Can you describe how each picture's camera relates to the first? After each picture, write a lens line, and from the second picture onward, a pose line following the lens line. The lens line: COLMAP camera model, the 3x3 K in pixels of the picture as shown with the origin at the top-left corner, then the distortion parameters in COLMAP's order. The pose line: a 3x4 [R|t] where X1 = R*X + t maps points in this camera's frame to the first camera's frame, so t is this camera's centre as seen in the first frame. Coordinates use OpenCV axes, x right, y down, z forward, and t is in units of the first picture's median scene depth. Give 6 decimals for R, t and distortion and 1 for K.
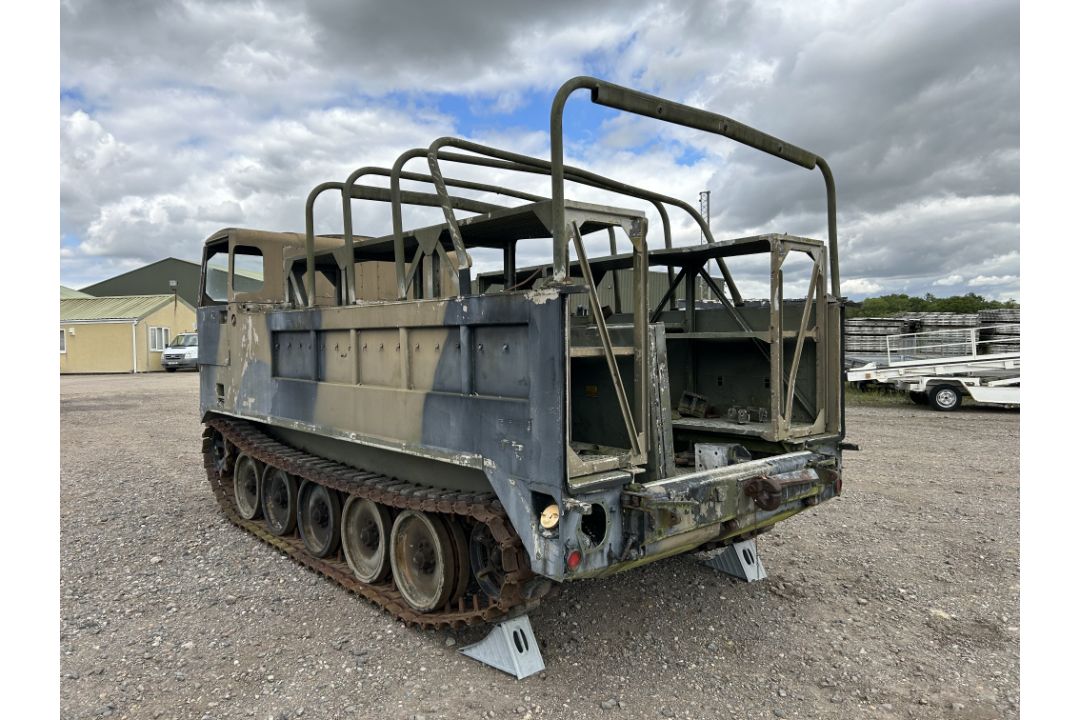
lens RADIAL K [[724.4, 0, 535.1], [0, 724.4, 355.3], [0, 0, 1]] dist [0.055045, -0.062965]
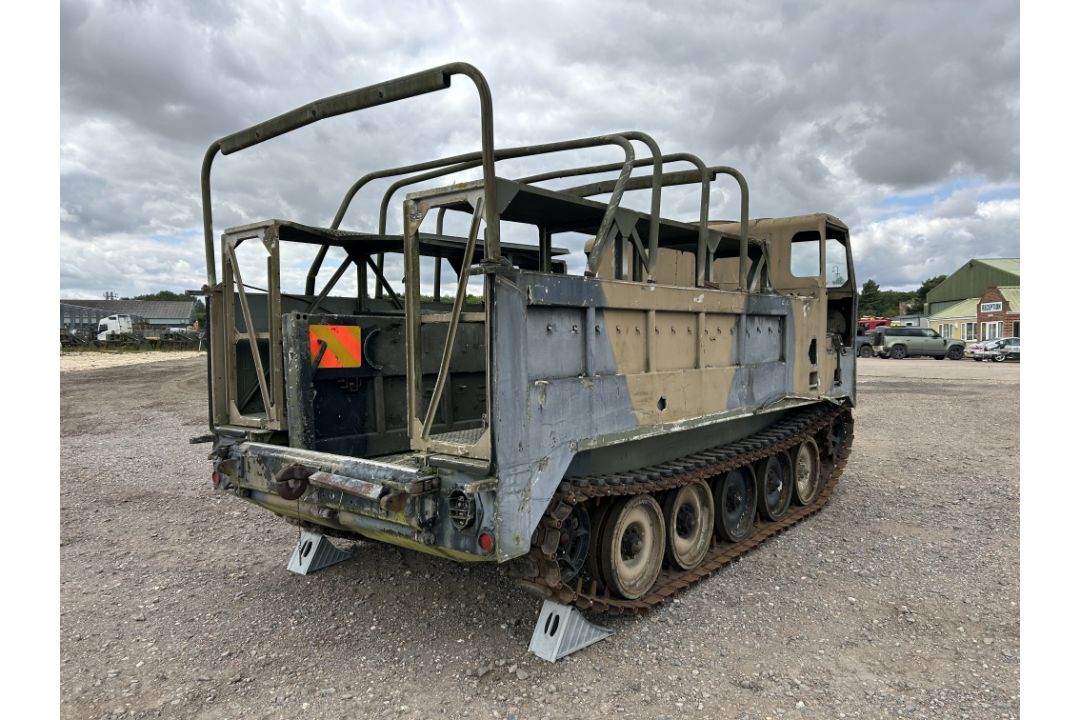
lens RADIAL K [[724.4, 0, 538.0], [0, 724.4, 360.6], [0, 0, 1]] dist [0.055045, -0.062965]
pose [[0.156686, 0.037856, -0.986923, 1.076623], [-0.010549, 0.999272, 0.036654, -0.010959], [0.987592, 0.004668, 0.156972, 0.945843]]
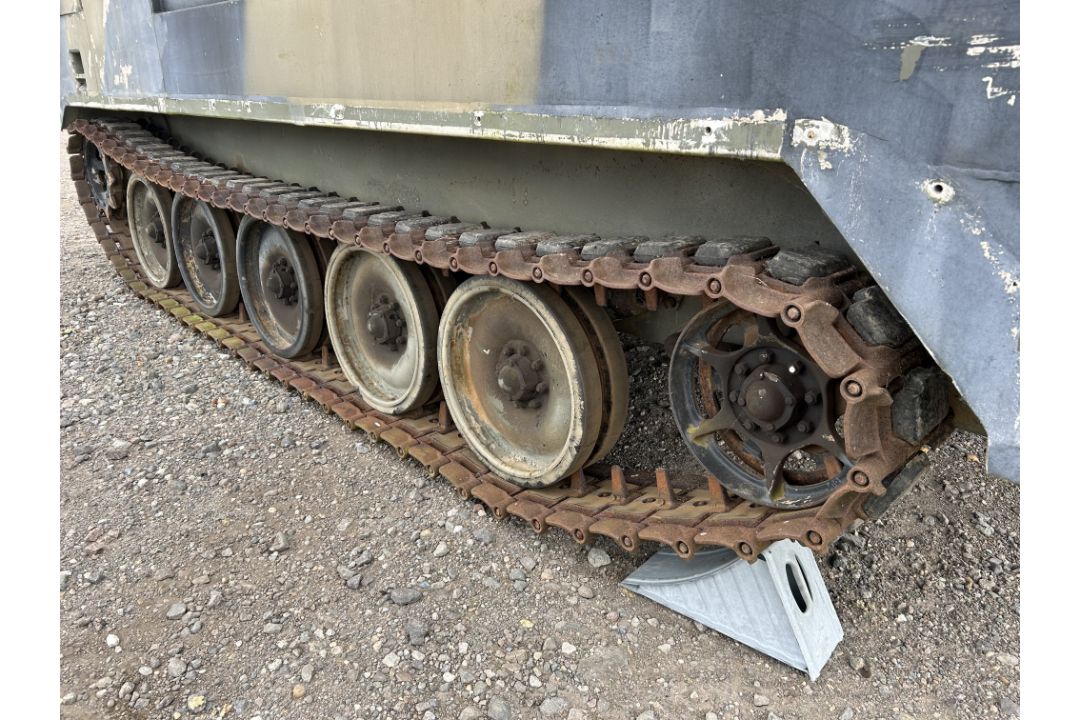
lens RADIAL K [[724.4, 0, 544.0], [0, 724.4, 352.5], [0, 0, 1]] dist [0.055045, -0.062965]
pose [[0.997998, -0.009206, 0.062569, -0.149928], [-0.011150, 0.948241, 0.317355, 0.104454], [-0.062252, -0.317418, 0.946240, 0.511719]]
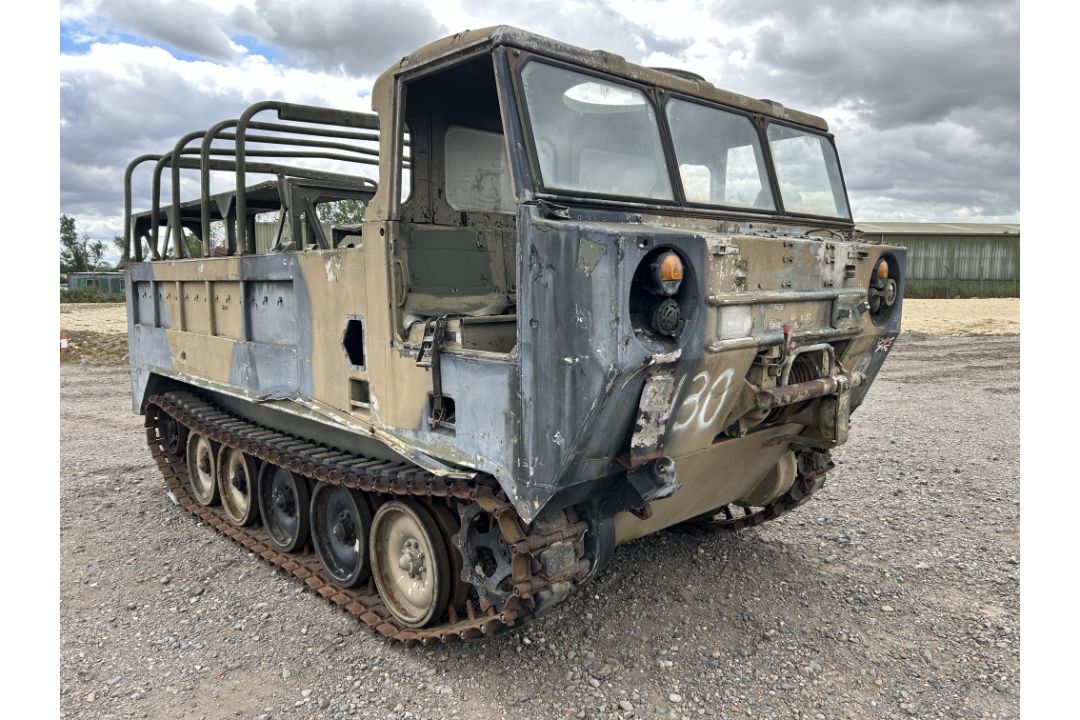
lens RADIAL K [[724.4, 0, 541.6], [0, 724.4, 366.1], [0, 0, 1]] dist [0.055045, -0.062965]
pose [[-0.999488, 0.011741, -0.029762, -0.277649], [0.007710, 0.991204, 0.132118, -0.055618], [0.031052, 0.131821, -0.990787, 2.343774]]
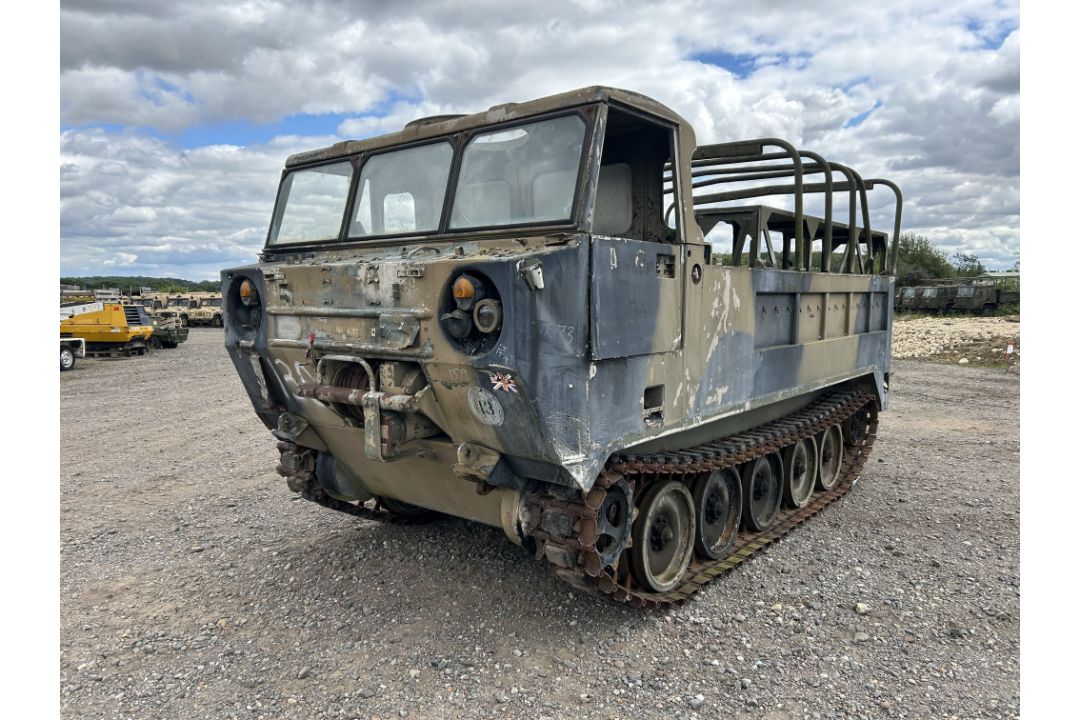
lens RADIAL K [[724.4, 0, 538.5], [0, 724.4, 363.6], [0, 0, 1]] dist [0.055045, -0.062965]
pose [[-0.167469, -0.095488, 0.981242, -1.311432], [0.019842, 0.994770, 0.100191, -0.048200], [-0.985678, 0.036249, -0.164699, 1.617673]]
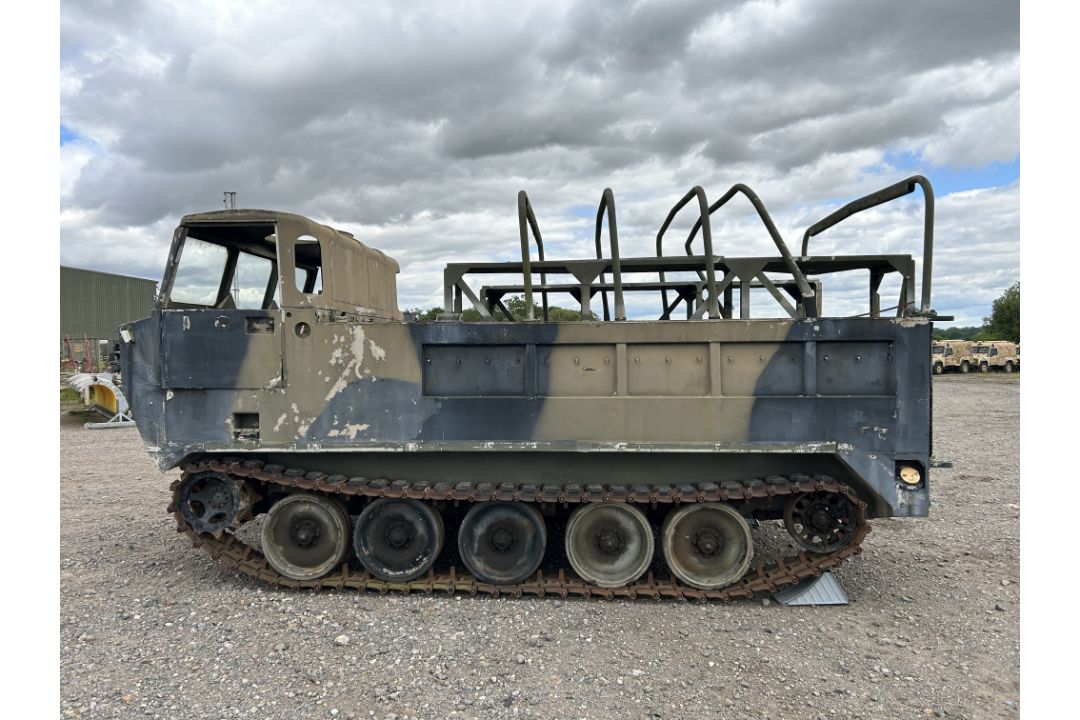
lens RADIAL K [[724.4, 0, 513.8], [0, 724.4, 348.6], [0, 0, 1]] dist [0.055045, -0.062965]
pose [[0.701537, -0.006140, 0.712606, -1.067915], [0.019559, 0.999752, -0.010641, -0.019689], [-0.712364, 0.021403, 0.701484, 0.368897]]
